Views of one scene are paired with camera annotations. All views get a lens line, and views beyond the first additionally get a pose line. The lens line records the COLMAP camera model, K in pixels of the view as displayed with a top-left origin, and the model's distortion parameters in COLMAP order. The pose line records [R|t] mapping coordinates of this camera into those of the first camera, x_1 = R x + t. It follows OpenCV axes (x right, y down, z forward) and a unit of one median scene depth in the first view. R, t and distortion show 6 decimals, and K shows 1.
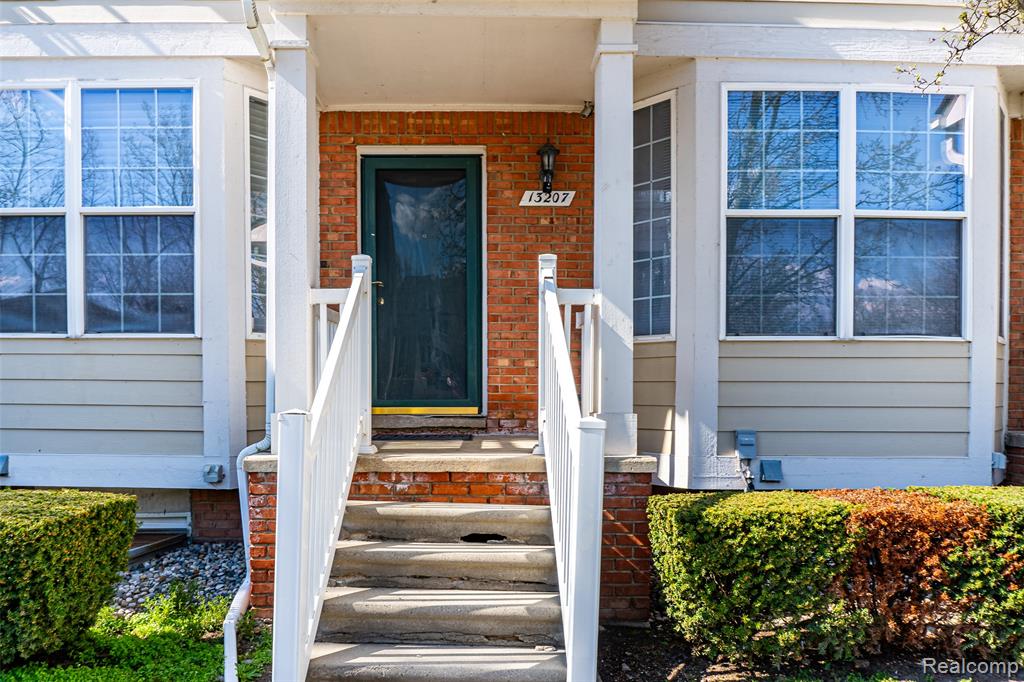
lens RADIAL K [[677.9, 0, 429.2], [0, 677.9, 390.3], [0, 0, 1]] dist [-0.003572, -0.001097]
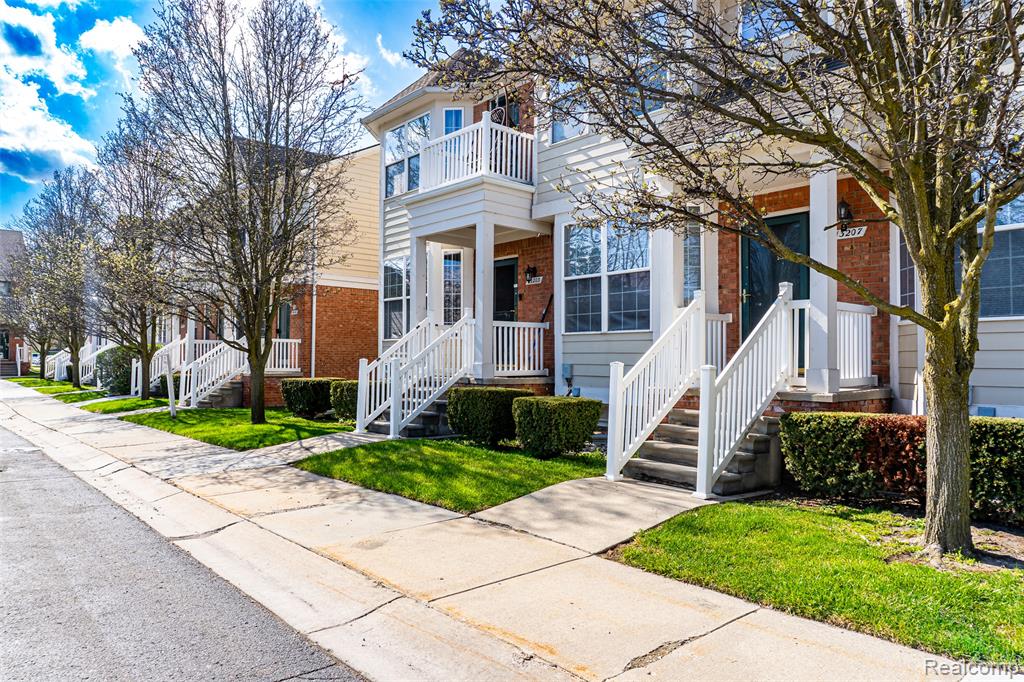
lens RADIAL K [[649.1, 0, 512.0], [0, 649.1, 341.0], [0, 0, 1]] dist [0.003845, 0.000397]
pose [[0.665852, -0.020469, -0.745803, 0.833311], [-0.009380, 0.999315, -0.035801, 0.024070], [0.746025, 0.030834, 0.665204, -0.598625]]
